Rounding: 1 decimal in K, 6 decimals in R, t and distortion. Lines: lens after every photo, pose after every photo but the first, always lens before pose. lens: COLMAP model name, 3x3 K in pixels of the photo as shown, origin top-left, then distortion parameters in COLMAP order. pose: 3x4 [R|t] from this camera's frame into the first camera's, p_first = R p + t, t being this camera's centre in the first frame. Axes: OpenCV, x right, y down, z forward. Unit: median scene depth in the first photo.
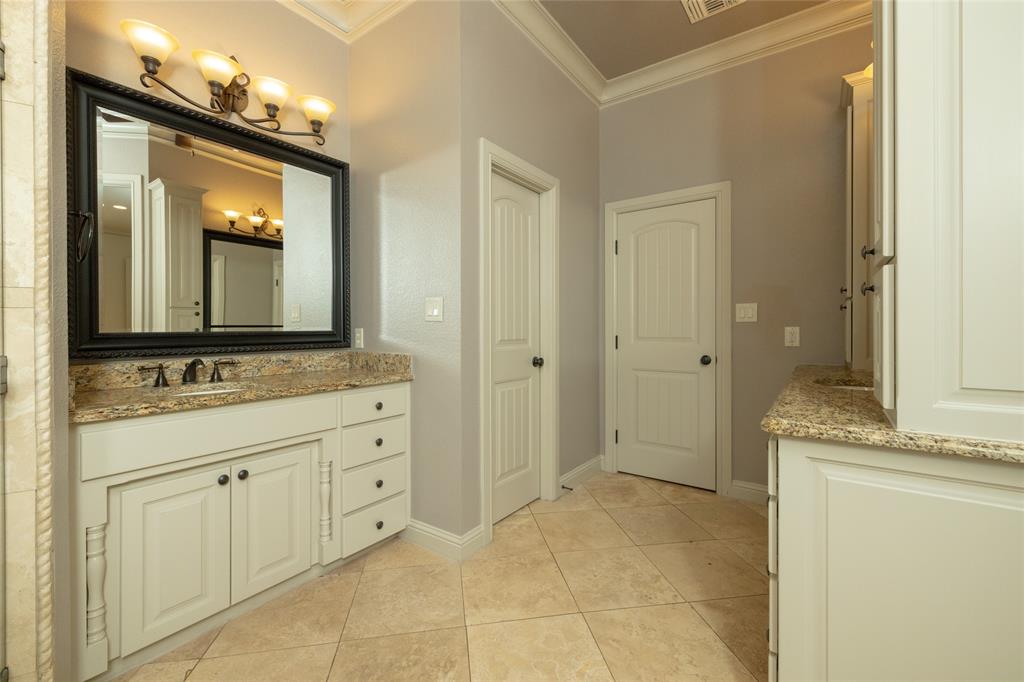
lens RADIAL K [[425.3, 0, 512.2], [0, 425.3, 328.3], [0, 0, 1]] dist [-0.001027, -0.000187]
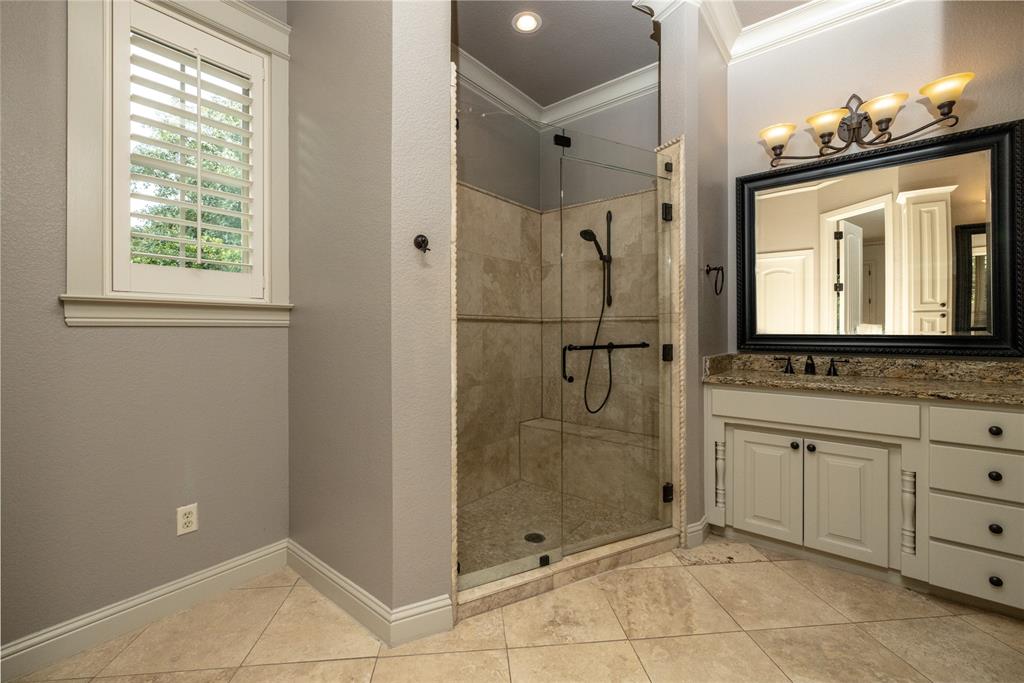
lens RADIAL K [[425.3, 0, 512.2], [0, 425.3, 328.8], [0, 0, 1]] dist [-0.001027, -0.000187]
pose [[-0.058069, 0.001616, -0.998311, 0.574353], [-0.000942, 0.999998, 0.001674, -0.009679], [0.998312, 0.001037, -0.058067, 0.155186]]
